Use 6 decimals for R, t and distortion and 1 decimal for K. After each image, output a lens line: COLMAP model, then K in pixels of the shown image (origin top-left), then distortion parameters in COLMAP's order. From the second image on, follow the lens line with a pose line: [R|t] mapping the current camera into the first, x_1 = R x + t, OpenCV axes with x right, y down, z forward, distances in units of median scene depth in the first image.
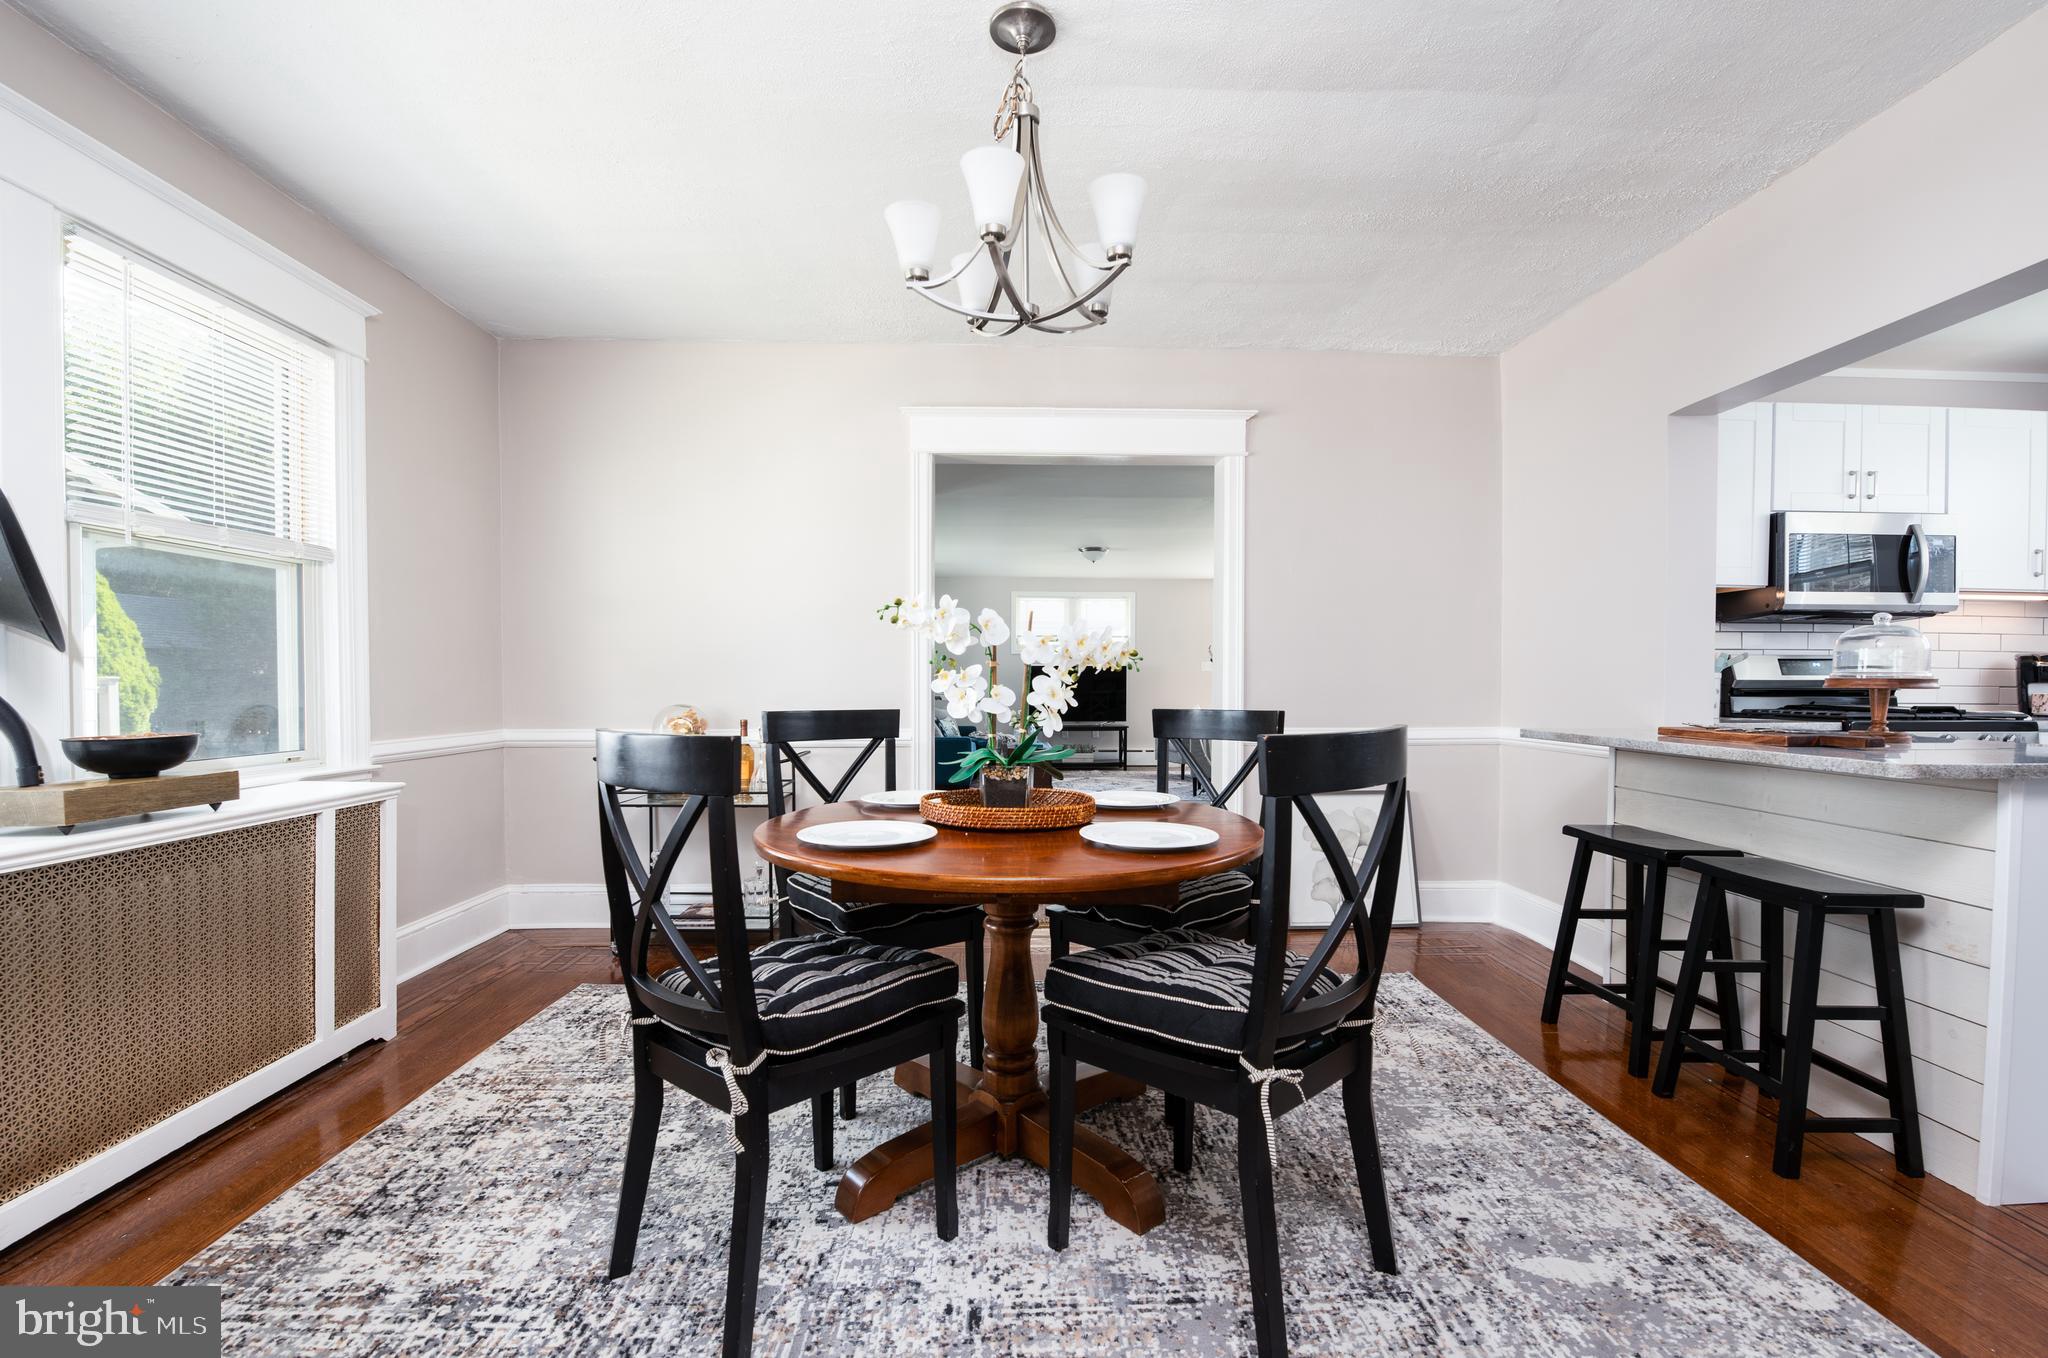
lens RADIAL K [[902.2, 0, 1023.7], [0, 902.2, 703.7], [0, 0, 1]] dist [0.001918, -0.014147]
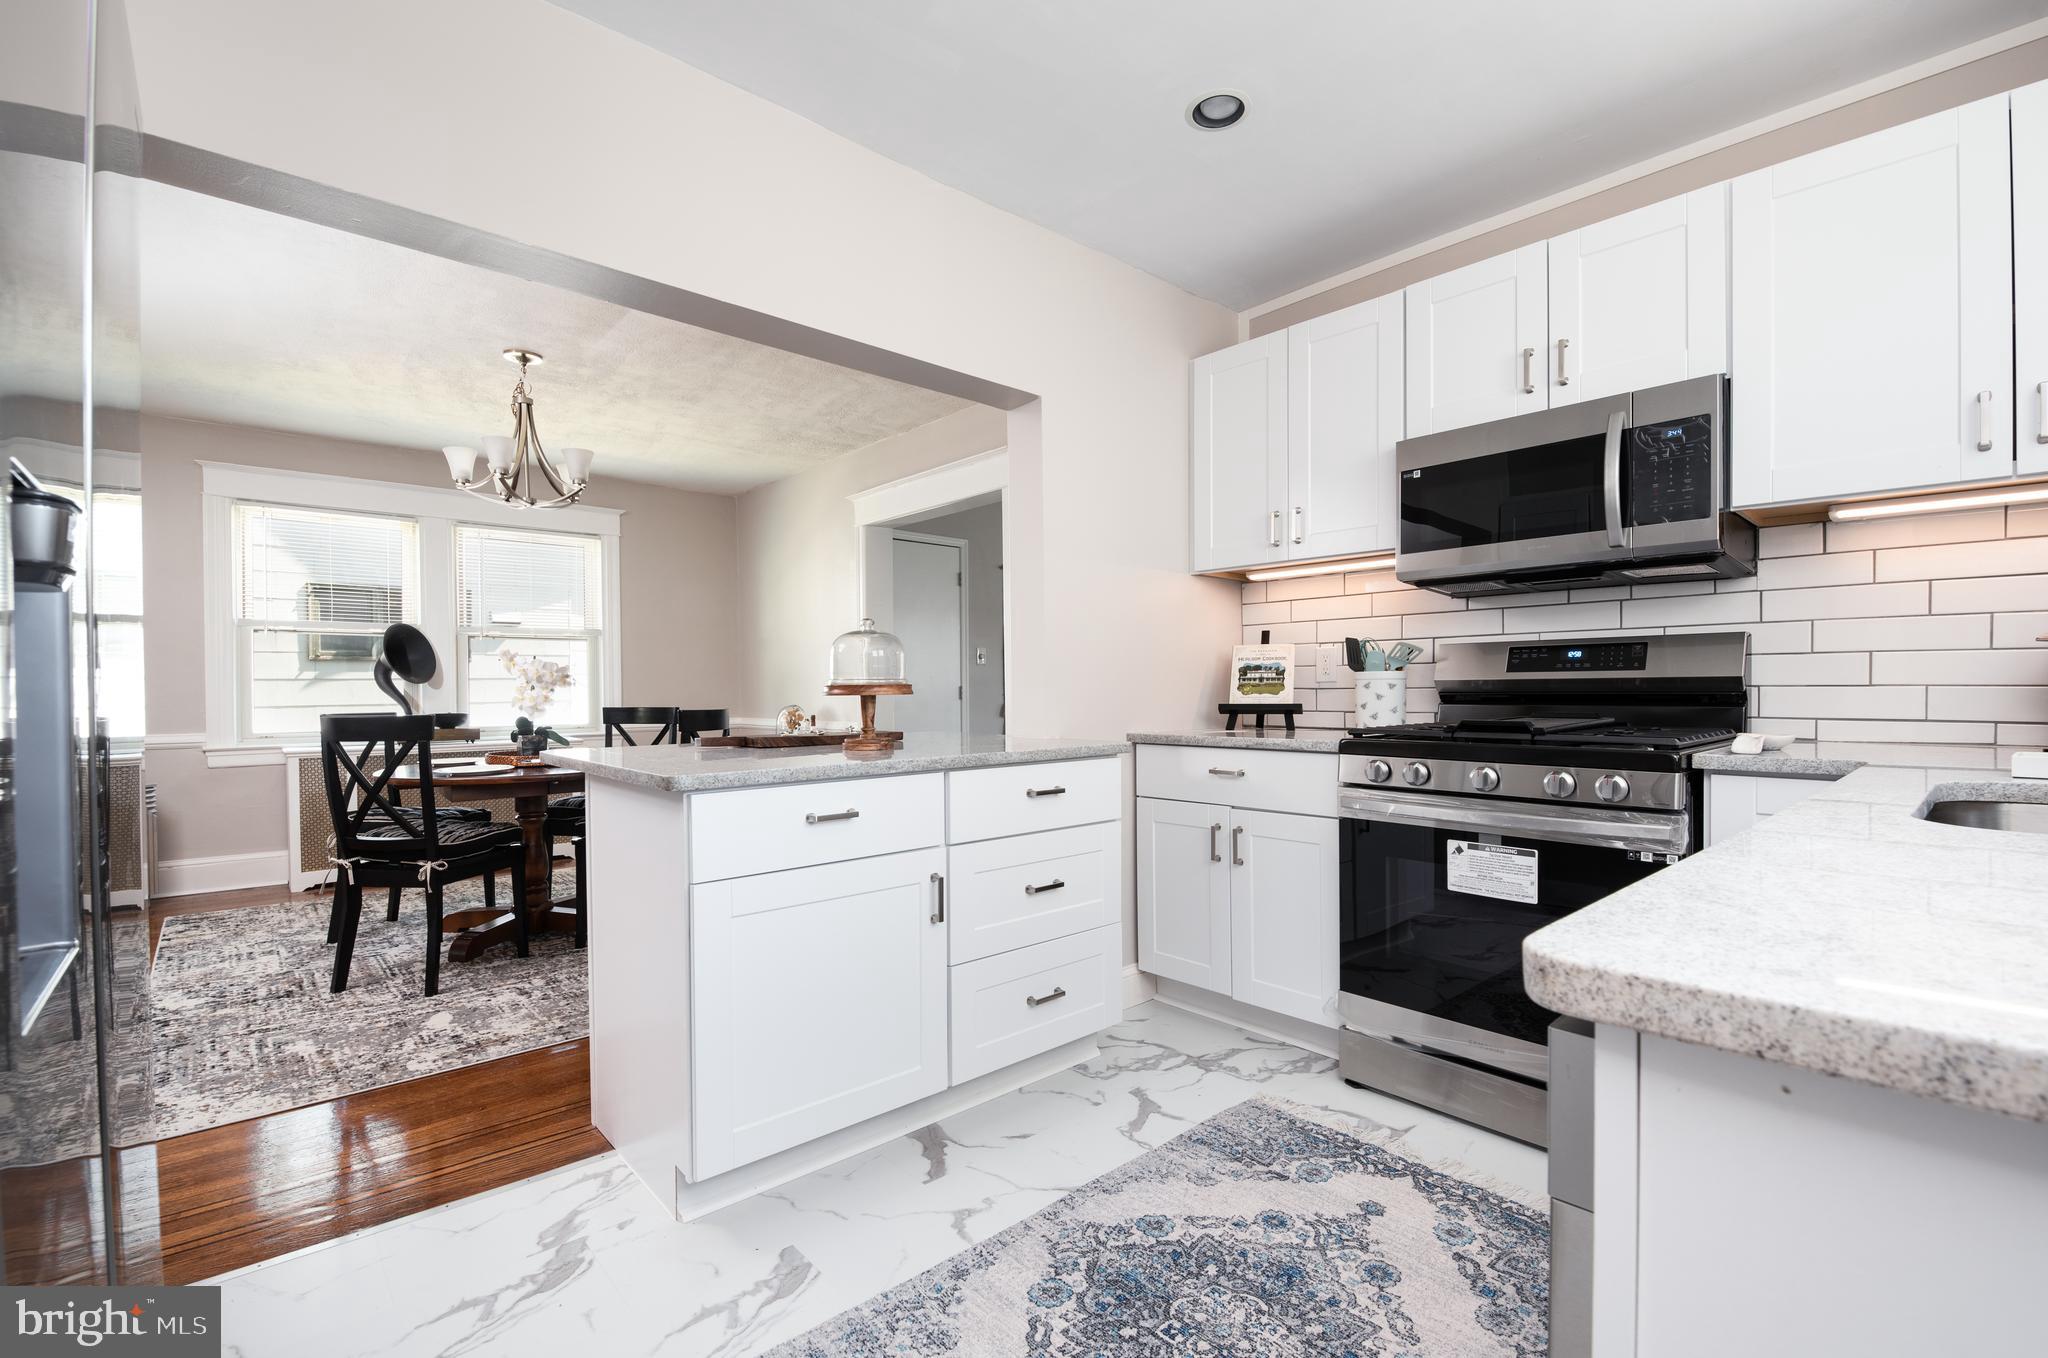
lens RADIAL K [[906.2, 0, 1029.6], [0, 906.2, 692.0], [0, 0, 1]] dist [-0.002679, -0.006454]
pose [[0.642387, -0.003004, -0.766374, 1.171496], [-0.009561, 0.999883, -0.011934, -0.006217], [0.766321, 0.014994, 0.642283, 0.313520]]
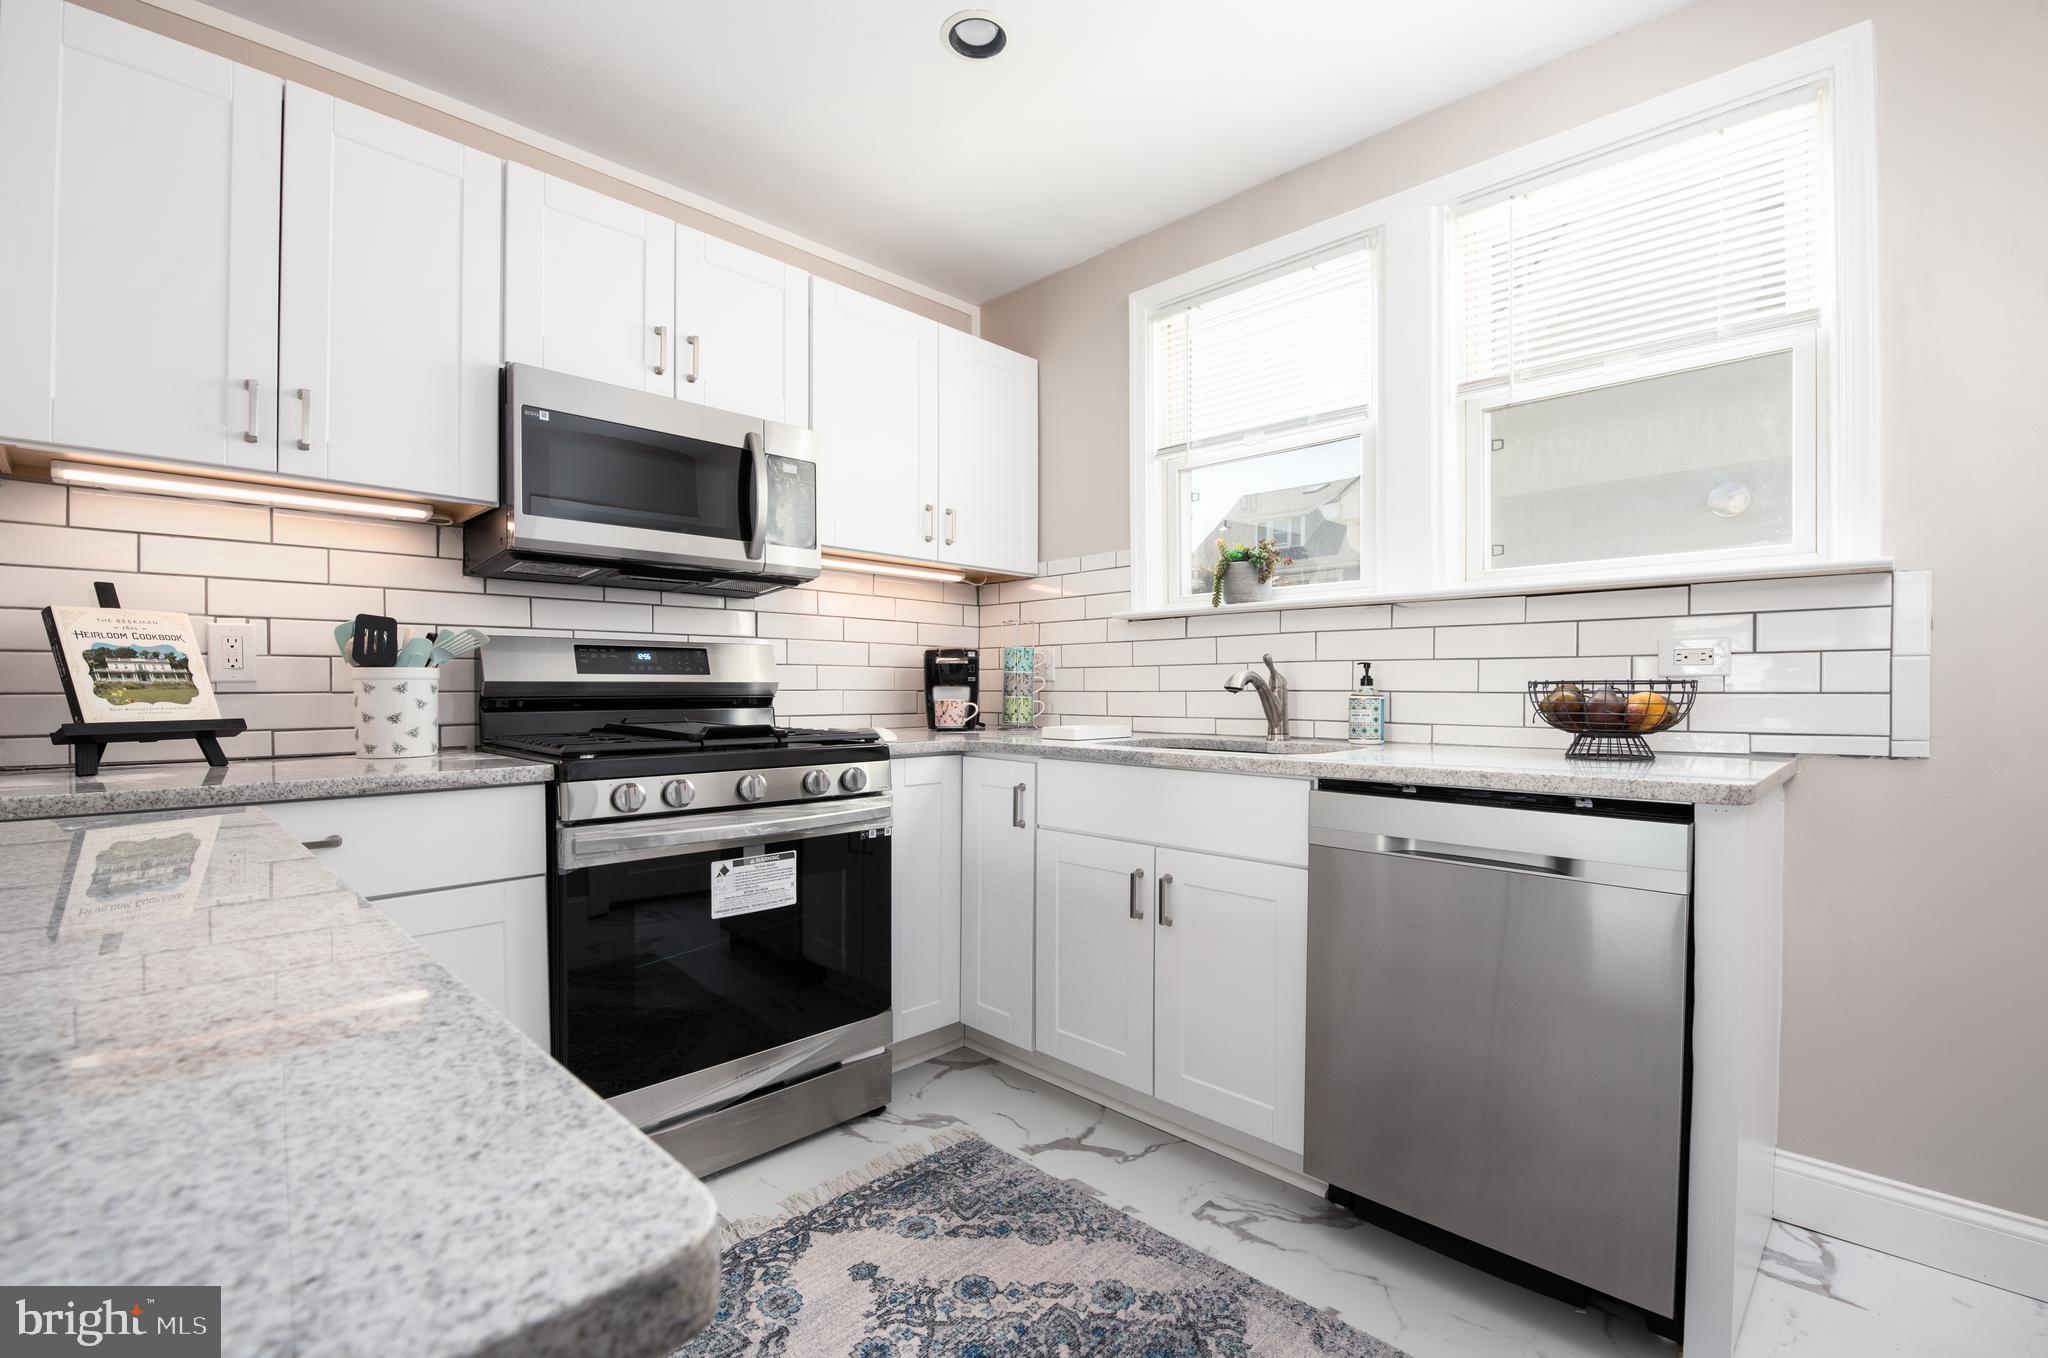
lens RADIAL K [[906.2, 0, 1029.6], [0, 906.2, 692.0], [0, 0, 1]] dist [-0.002679, -0.006454]
pose [[0.711301, -0.006418, 0.702858, 0.666919], [0.018866, 0.999772, -0.009963, -0.009187], [-0.702634, 0.020347, 0.711260, 0.399814]]
